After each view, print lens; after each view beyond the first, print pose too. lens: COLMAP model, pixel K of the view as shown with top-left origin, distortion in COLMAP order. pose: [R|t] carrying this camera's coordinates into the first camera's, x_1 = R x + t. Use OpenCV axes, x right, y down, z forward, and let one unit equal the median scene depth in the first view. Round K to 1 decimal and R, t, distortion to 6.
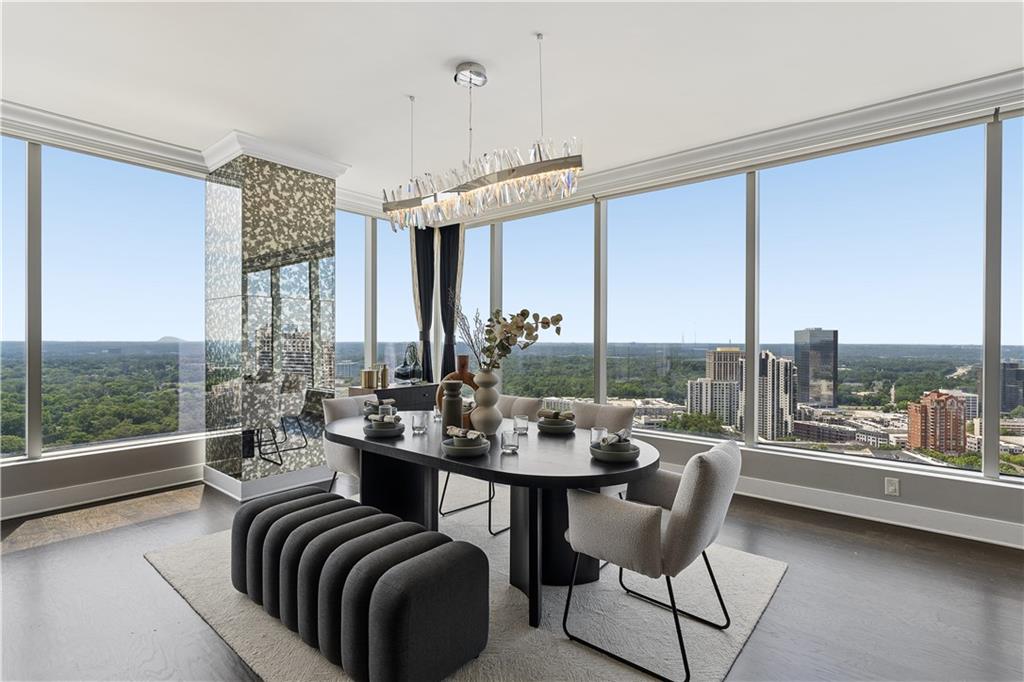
lens RADIAL K [[491.3, 0, 513.3], [0, 491.3, 338.7], [0, 0, 1]] dist [-0.006467, -0.000075]
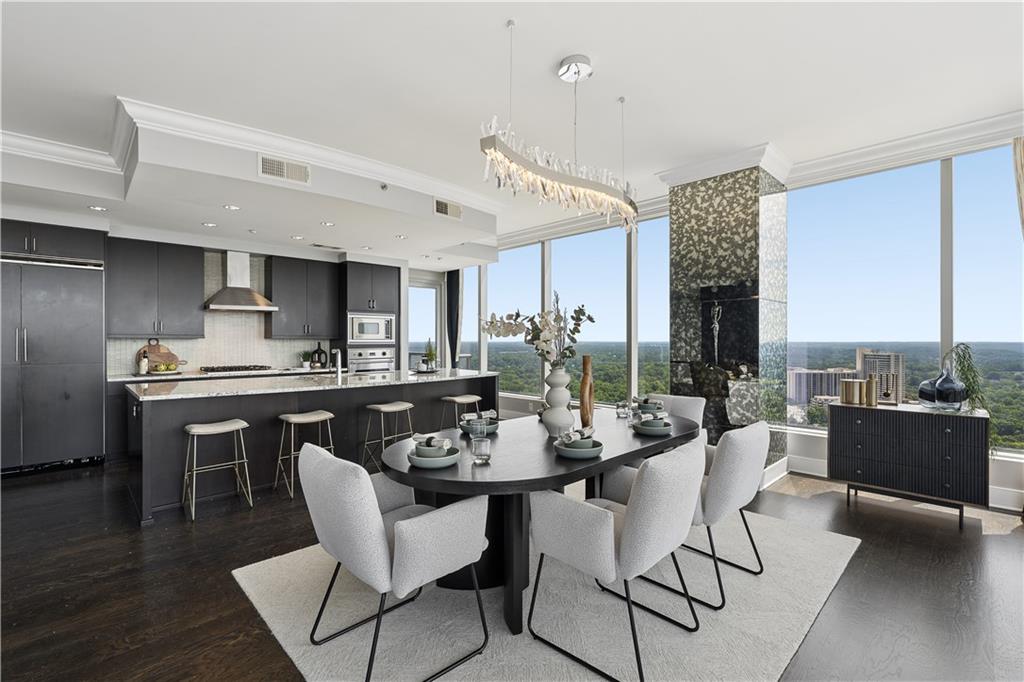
lens RADIAL K [[467.4, 0, 517.7], [0, 467.4, 341.2], [0, 0, 1]] dist [-0.003115, 0.001183]
pose [[-0.109844, 0.000458, -0.993949, 0.479259], [0.001904, 0.999998, 0.000250, 0.003364], [0.993947, -0.001865, -0.109844, 0.557077]]
